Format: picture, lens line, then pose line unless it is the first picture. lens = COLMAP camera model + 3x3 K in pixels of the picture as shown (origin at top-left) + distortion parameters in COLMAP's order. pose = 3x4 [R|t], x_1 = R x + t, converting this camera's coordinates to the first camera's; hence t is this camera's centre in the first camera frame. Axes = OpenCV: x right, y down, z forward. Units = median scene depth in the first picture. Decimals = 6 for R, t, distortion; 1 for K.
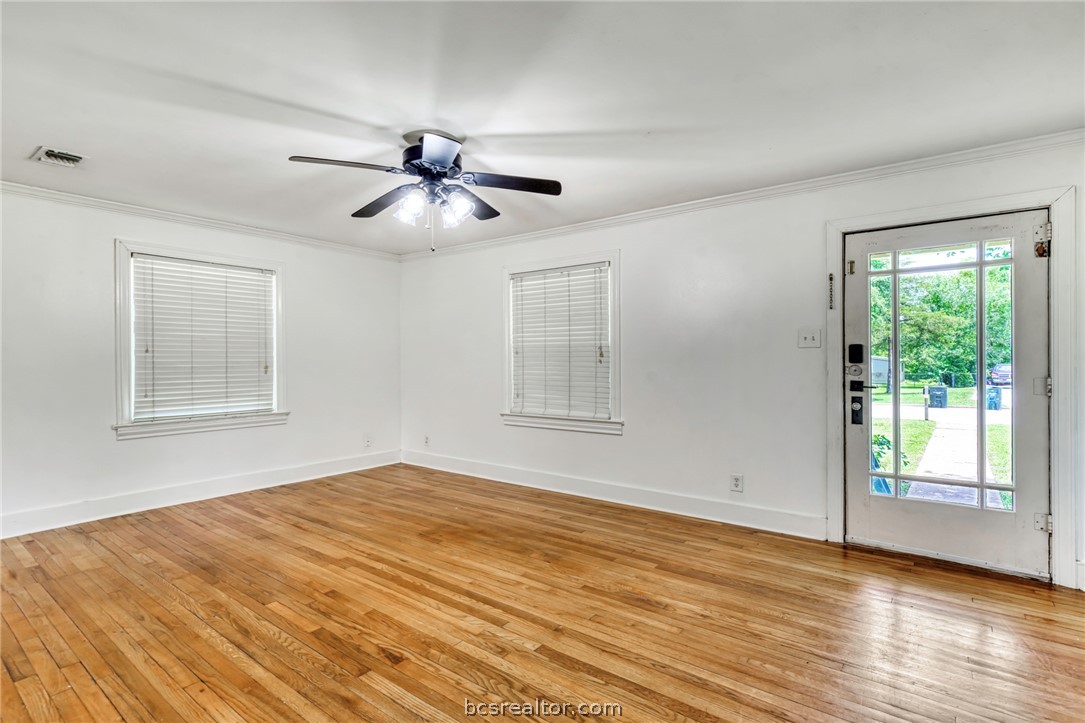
lens RADIAL K [[495.5, 0, 542.5], [0, 495.5, 361.5], [0, 0, 1]] dist [0.000107, 0.000193]
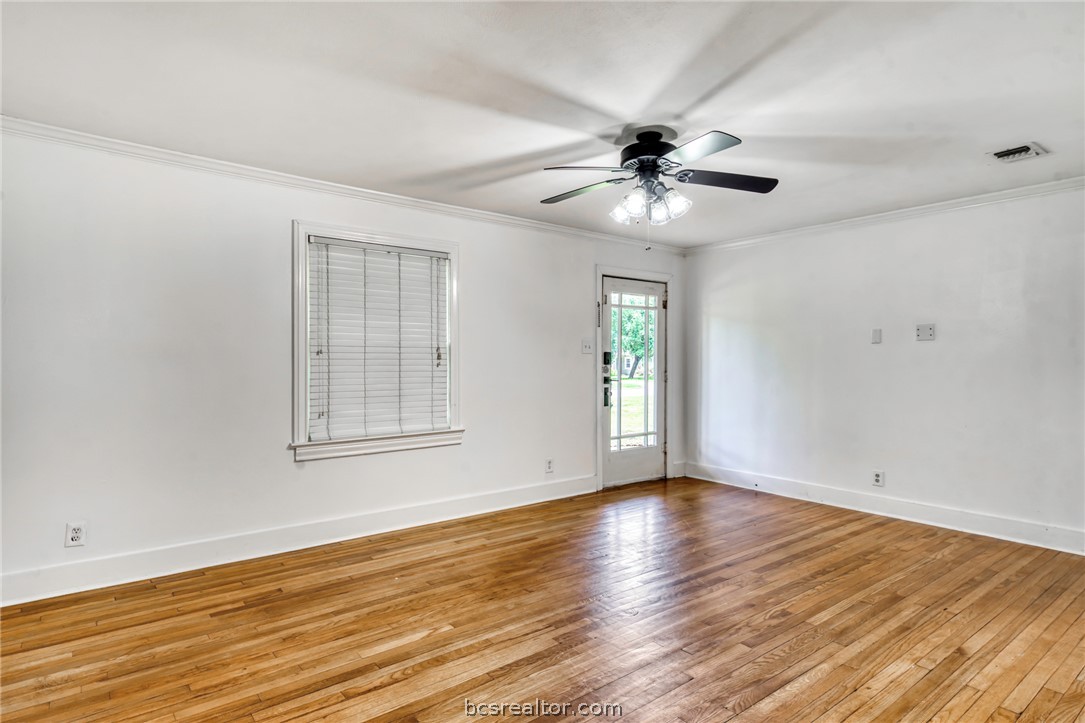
lens RADIAL K [[588.6, 0, 542.5], [0, 588.6, 361.5], [0, 0, 1]] dist [0.017931, -0.000682]
pose [[0.272871, 0.001546, 0.962049, -1.060235], [0.004523, 0.999986, -0.002889, -0.001943], [-0.962040, 0.005139, 0.272860, 0.678855]]
